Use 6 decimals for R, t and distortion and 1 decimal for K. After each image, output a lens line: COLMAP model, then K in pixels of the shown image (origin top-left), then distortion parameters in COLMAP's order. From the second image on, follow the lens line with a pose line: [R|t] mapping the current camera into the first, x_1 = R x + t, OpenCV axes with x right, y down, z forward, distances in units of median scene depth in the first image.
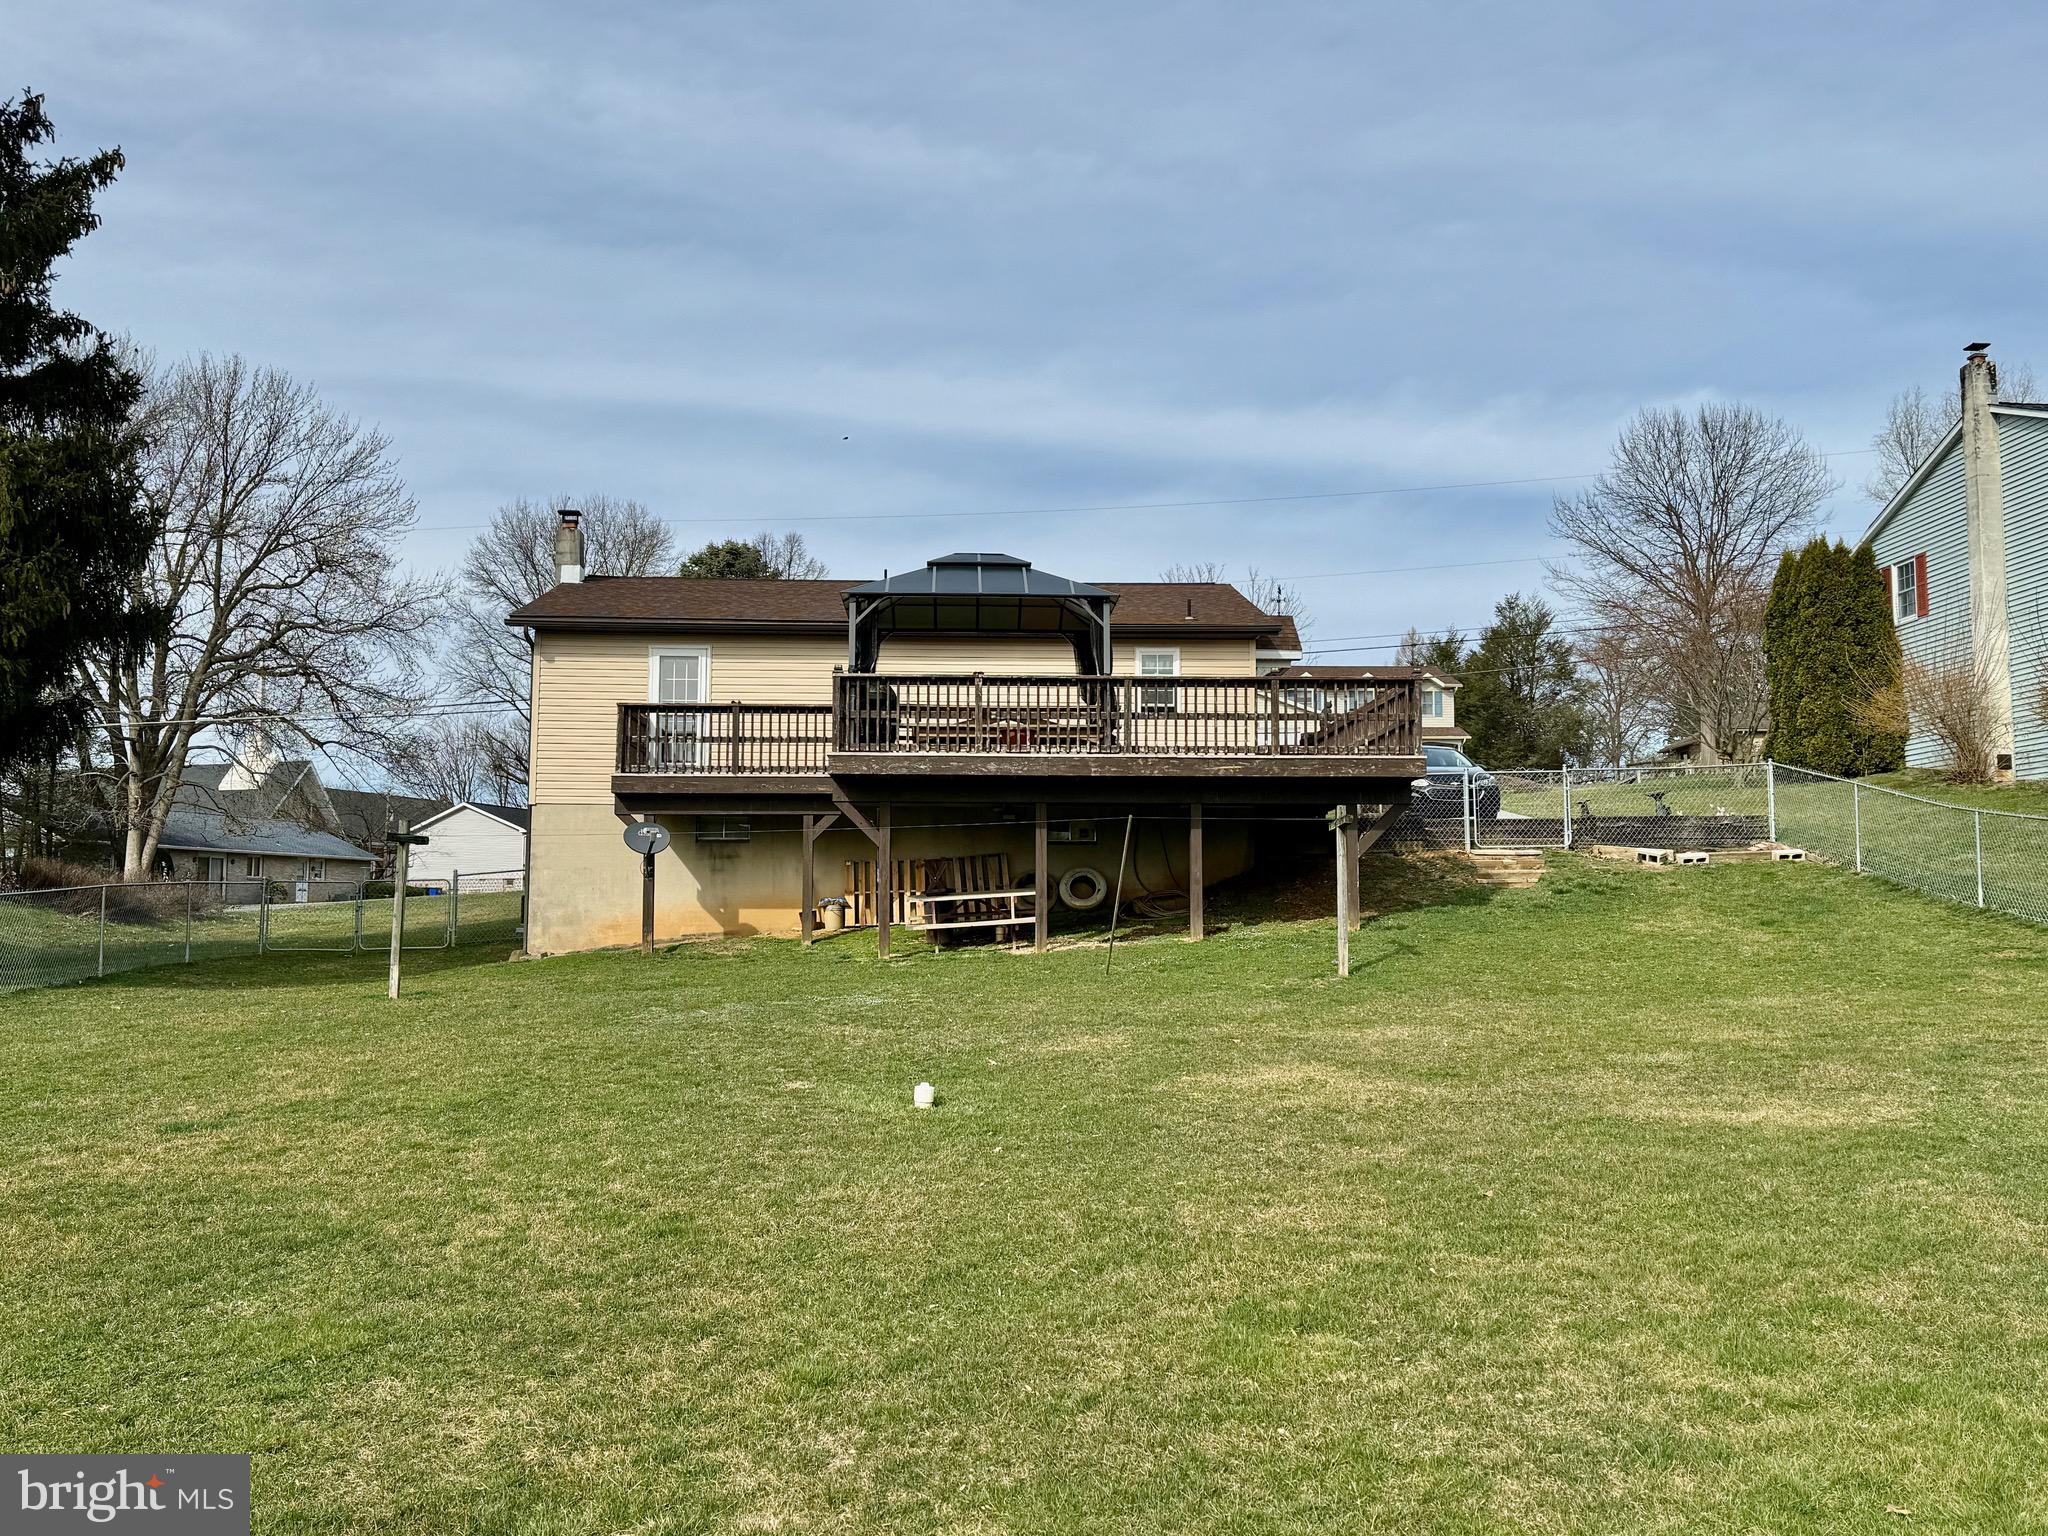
lens RADIAL K [[1804.6, 0, 1028.6], [0, 1804.6, 763.7], [0, 0, 1]] dist [0.077308, -0.045643]
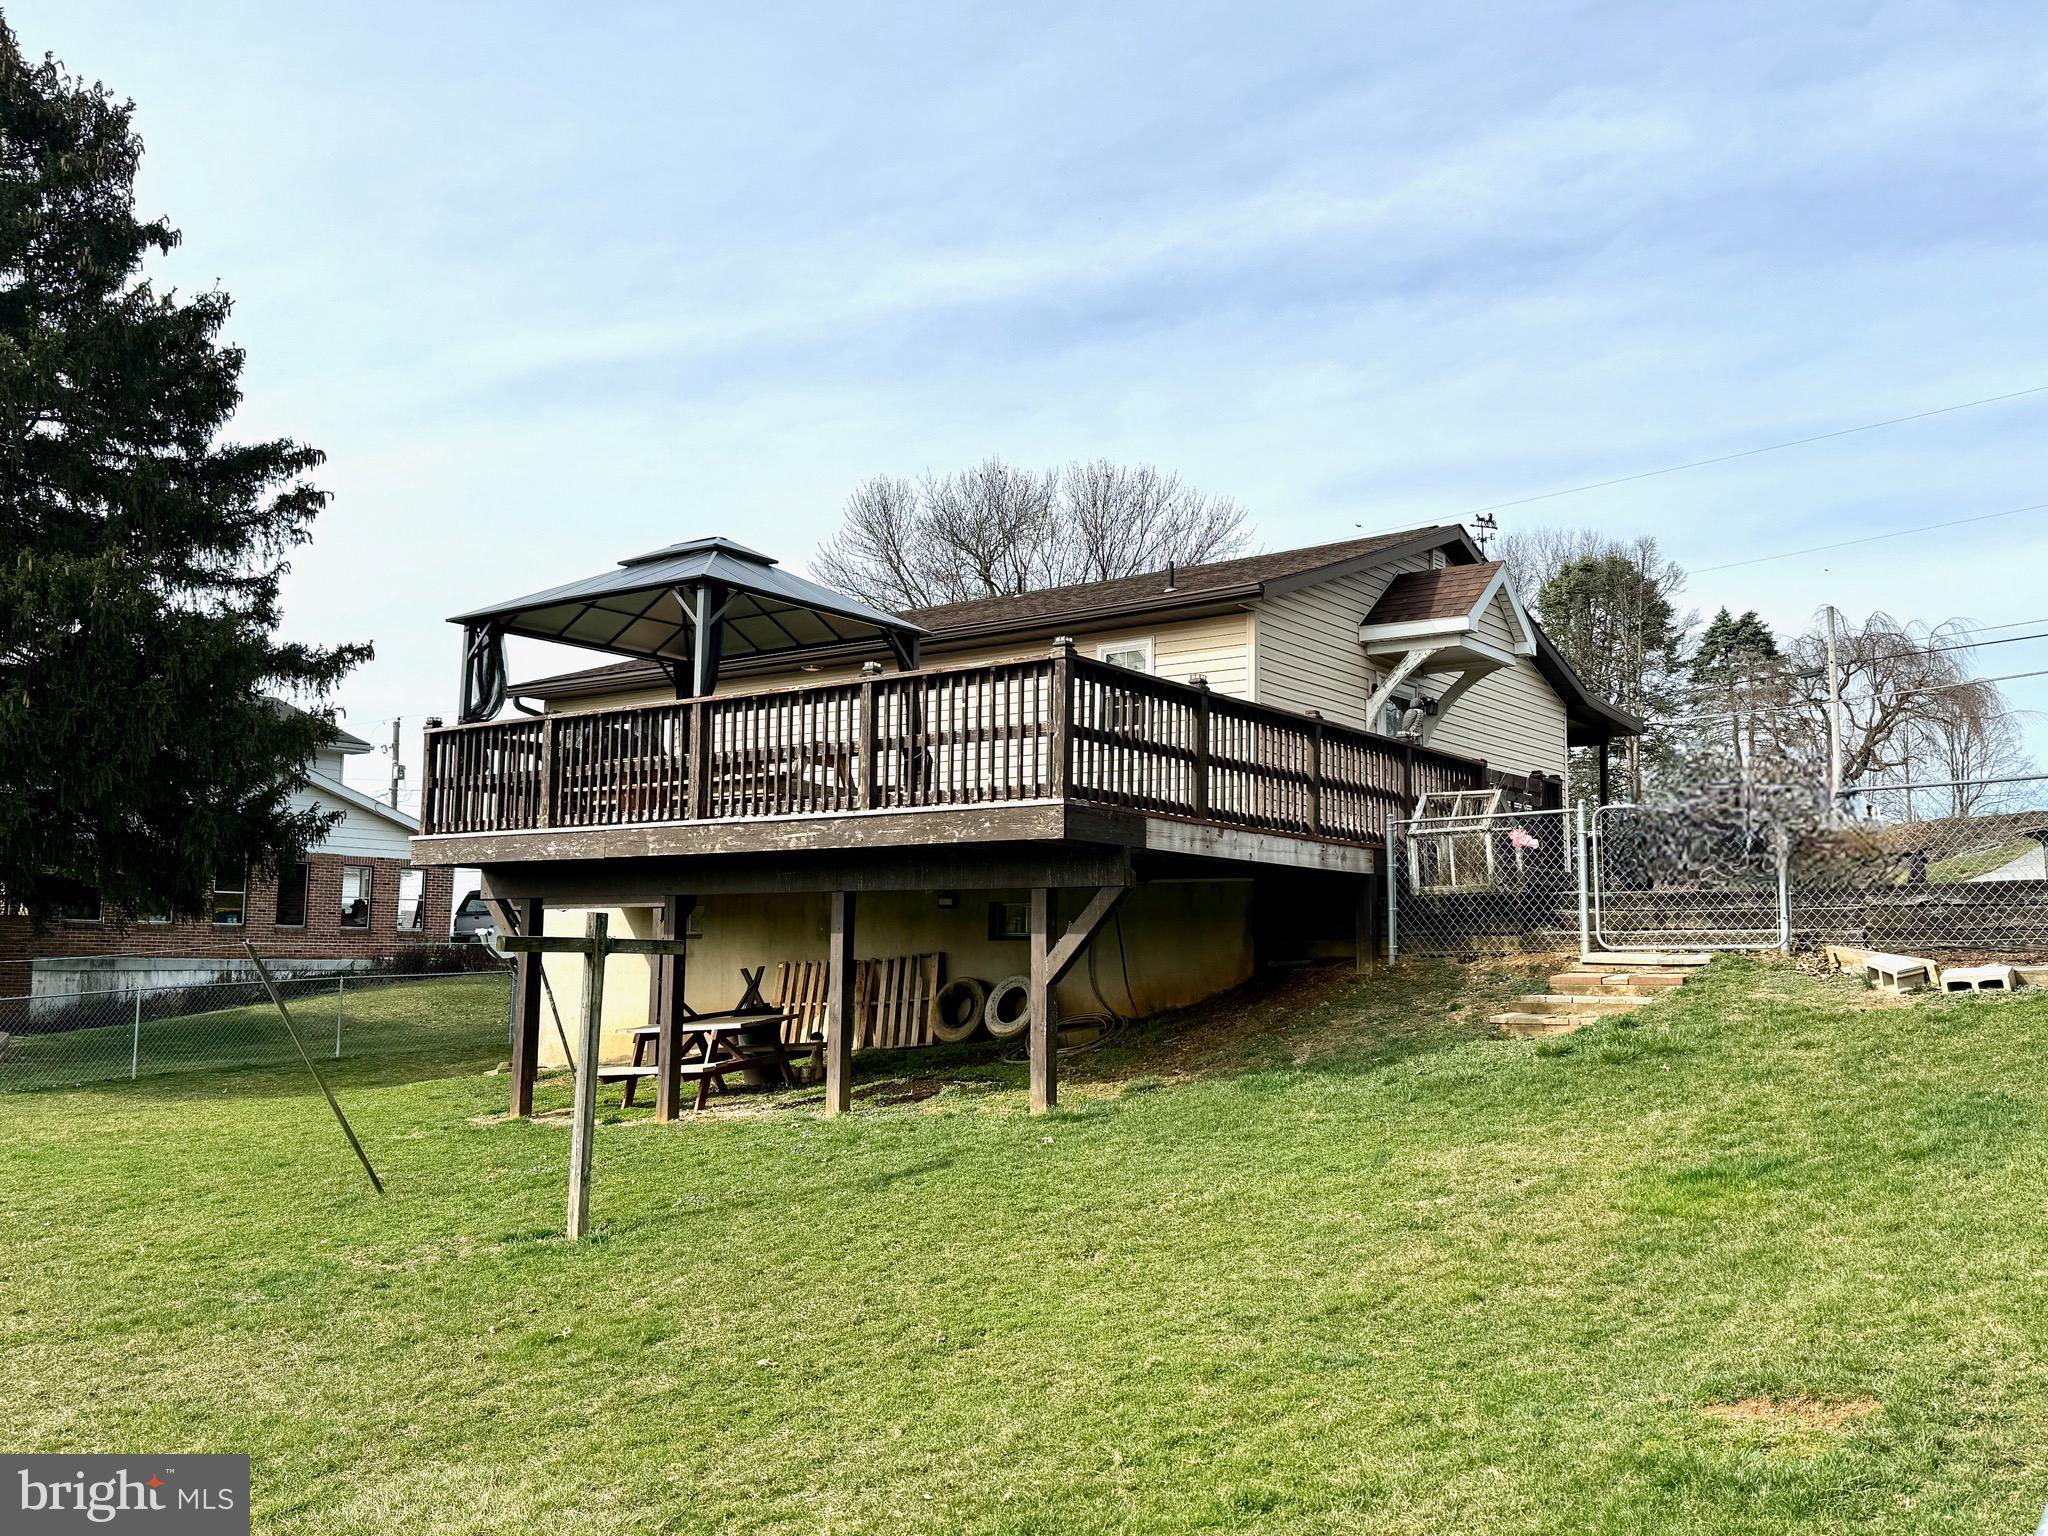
lens RADIAL K [[1681.3, 0, 1010.8], [0, 1681.3, 768.0], [0, 0, 1]] dist [0.056446, -0.048263]
pose [[0.774366, -0.062692, -0.629625, 0.483974], [0.047554, 0.998031, -0.040889, 0.005702], [0.630949, 0.001722, 0.775823, 0.561931]]
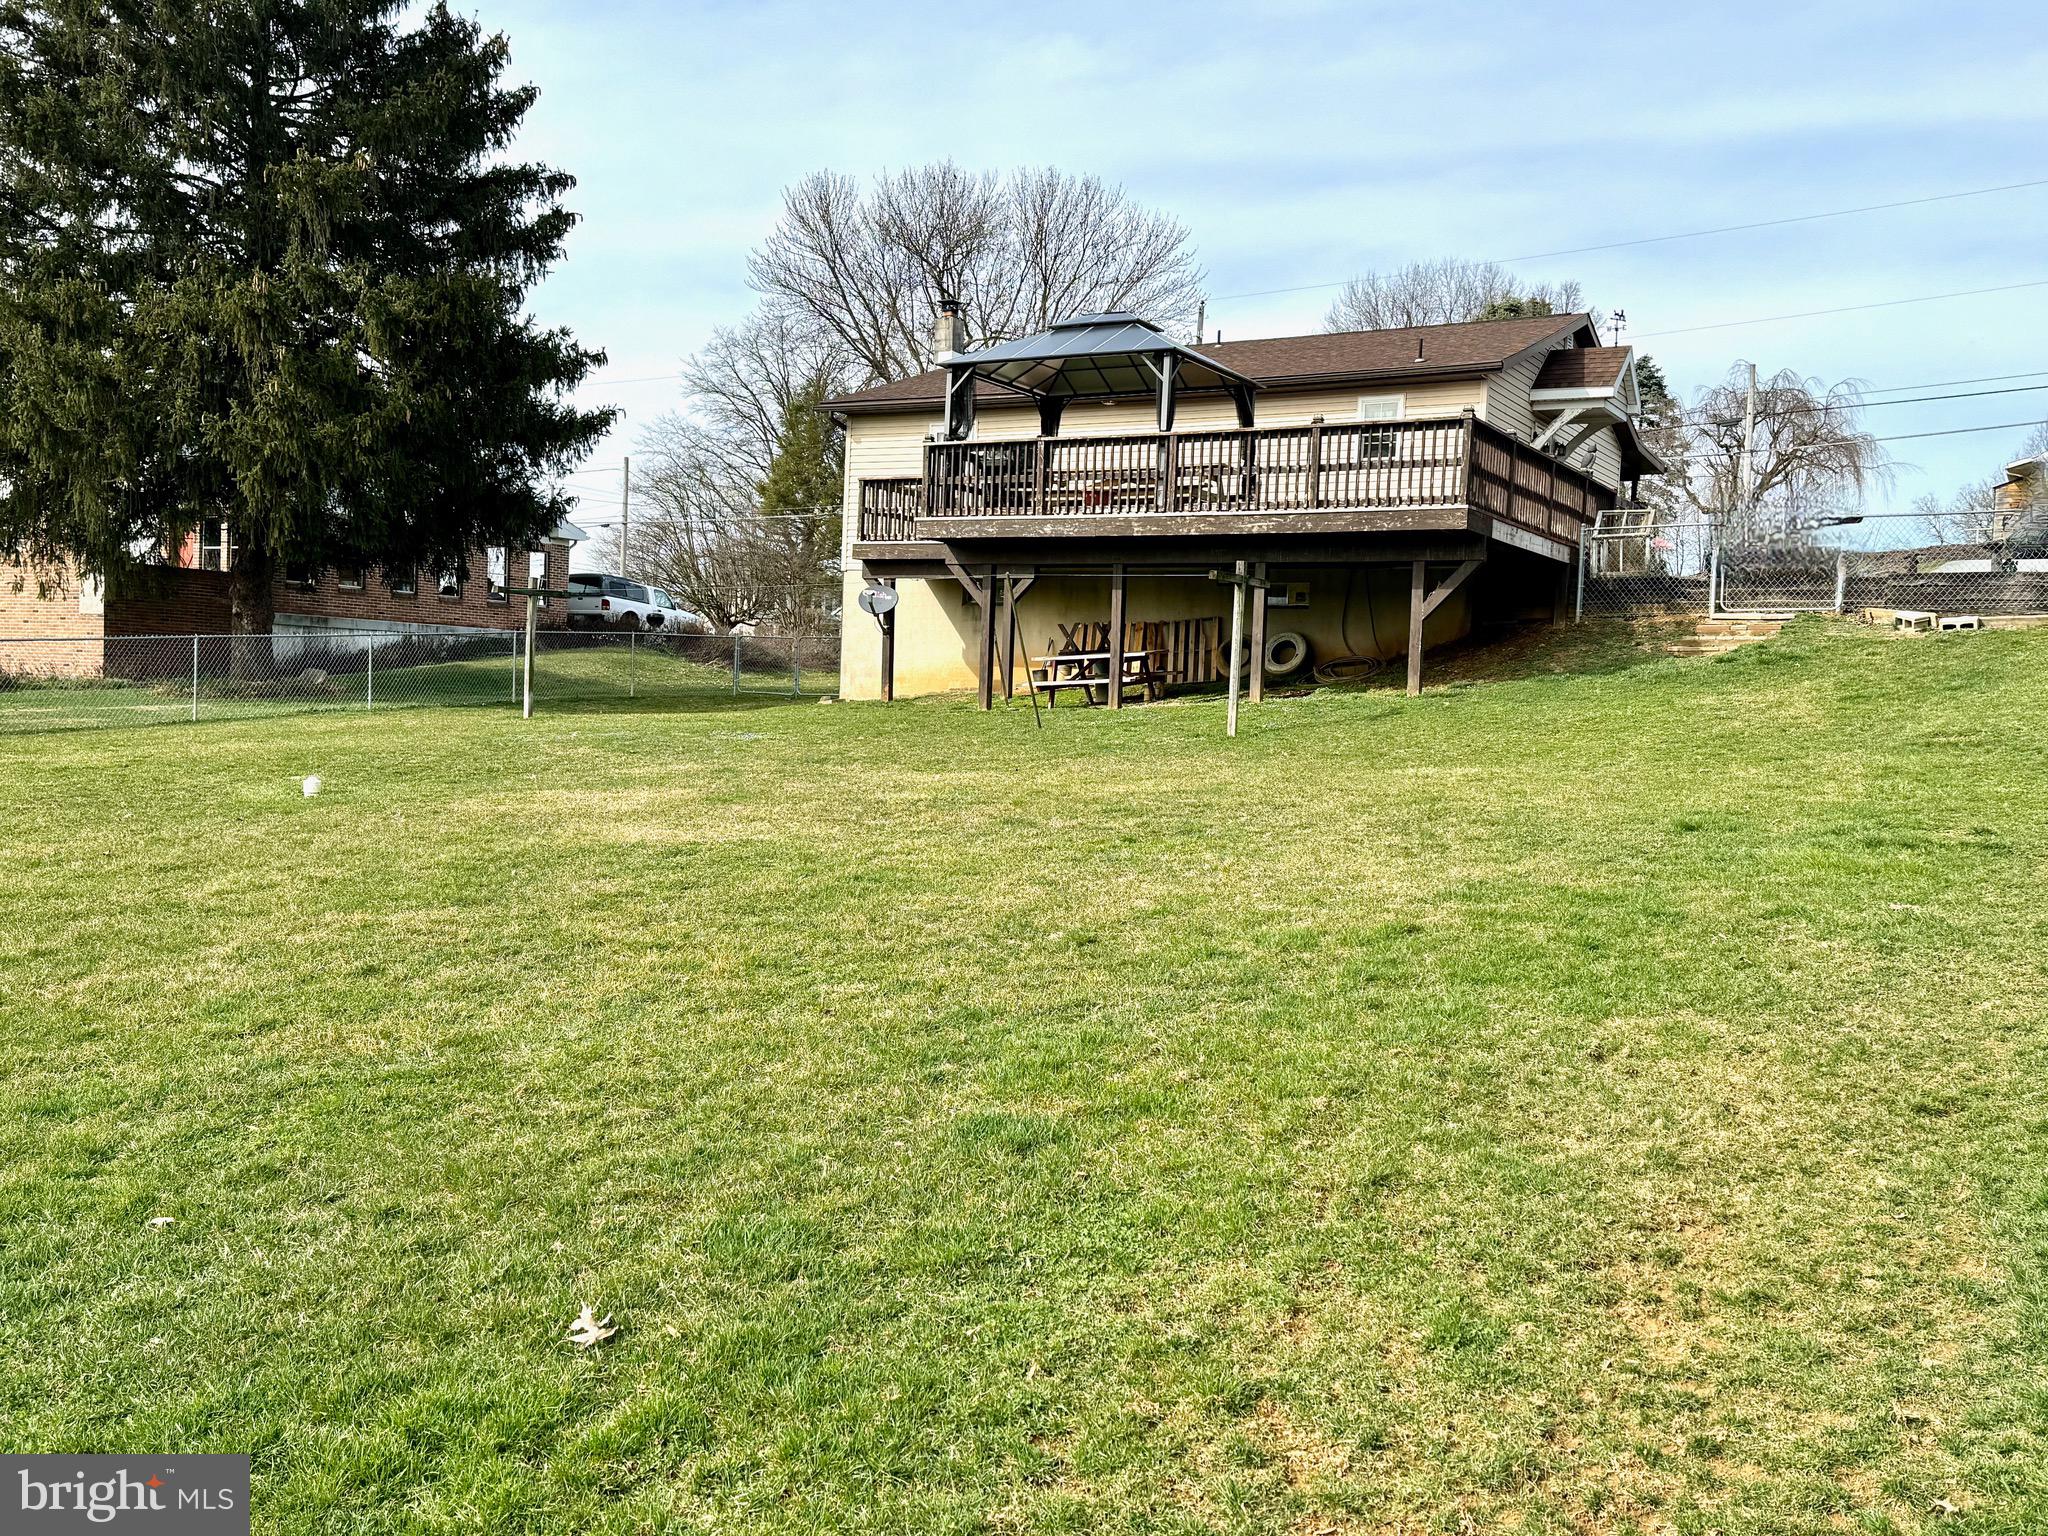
lens RADIAL K [[1804.6, 0, 1031.4], [0, 1804.6, 789.4], [0, 0, 1]] dist [0.077308, -0.045643]
pose [[0.850652, 0.055307, -0.522812, 0.479041], [0.015336, 0.991417, 0.129833, 0.014128], [0.525506, -0.118461, 0.842503, 0.100422]]
